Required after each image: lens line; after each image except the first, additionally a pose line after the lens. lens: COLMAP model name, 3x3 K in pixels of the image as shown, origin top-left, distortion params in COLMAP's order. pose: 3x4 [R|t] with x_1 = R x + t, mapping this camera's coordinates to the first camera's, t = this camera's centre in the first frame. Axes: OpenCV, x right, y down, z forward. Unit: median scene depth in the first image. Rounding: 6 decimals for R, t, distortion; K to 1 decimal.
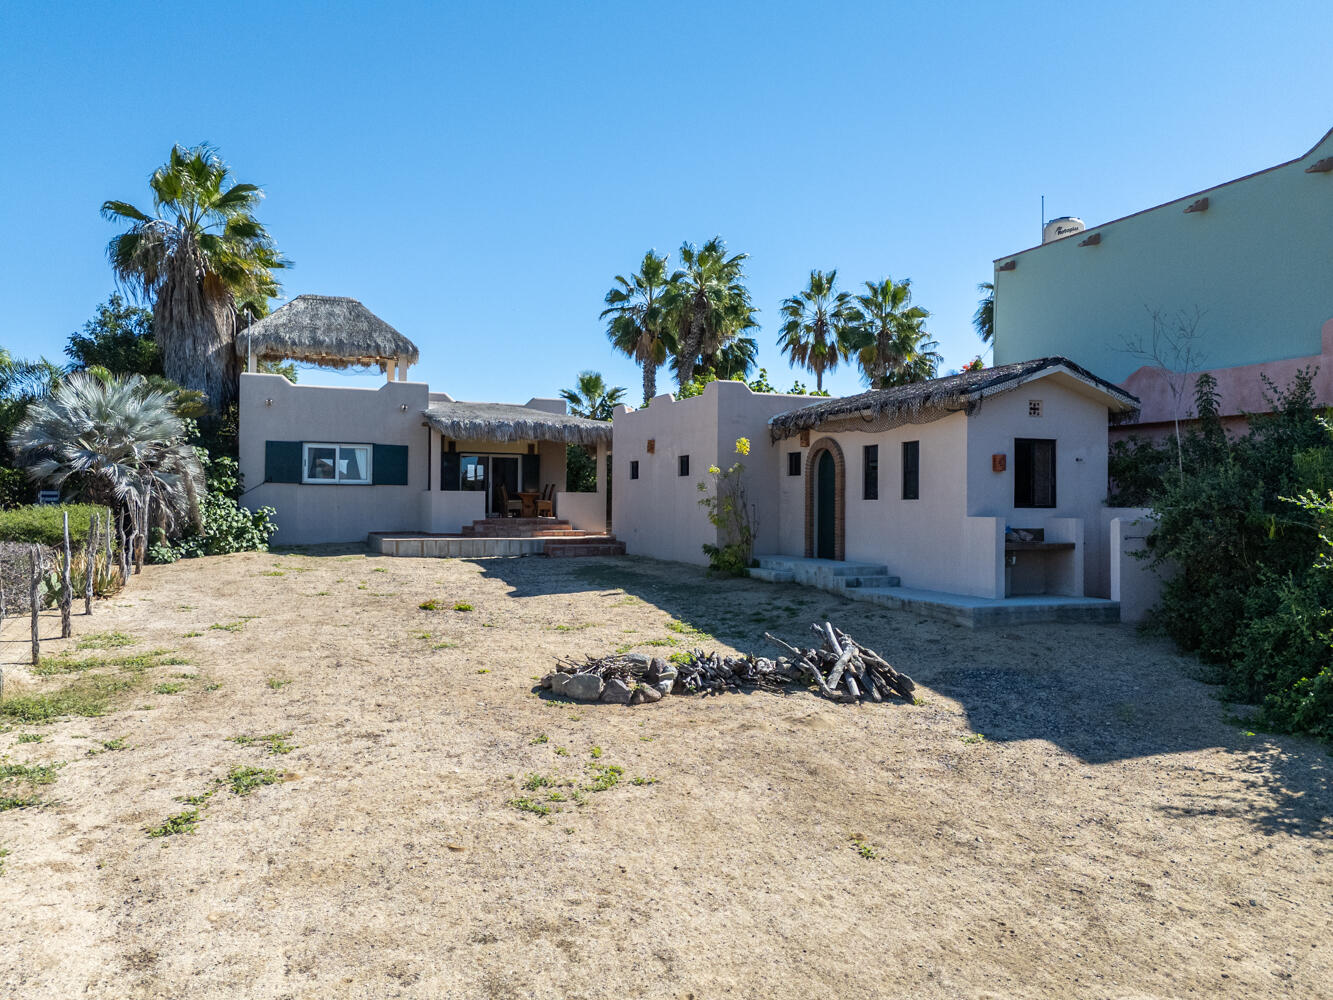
lens RADIAL K [[1007.6, 0, 663.8], [0, 1007.6, 493.0], [0, 0, 1]] dist [0.073262, -0.087561]
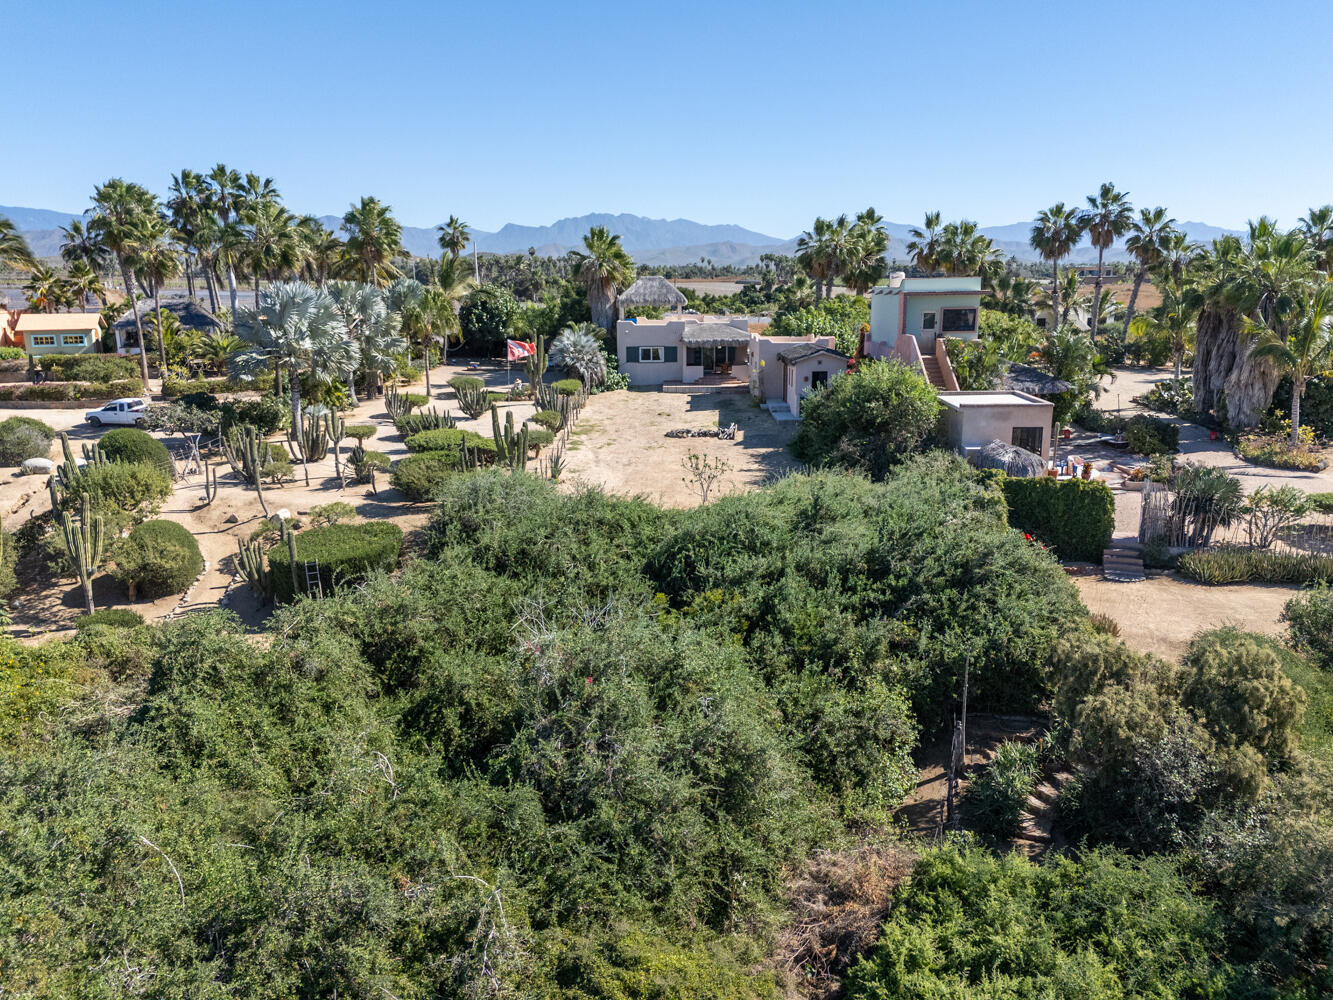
lens RADIAL K [[977.1, 0, 666.5], [0, 977.1, 500.0], [0, 0, 1]] dist [0.091147, -0.084897]
pose [[0.929821, 0.063199, -0.362544, 0.752354], [0.020142, 0.974928, 0.221608, -0.253561], [0.367460, -0.213358, 0.905236, -1.558765]]
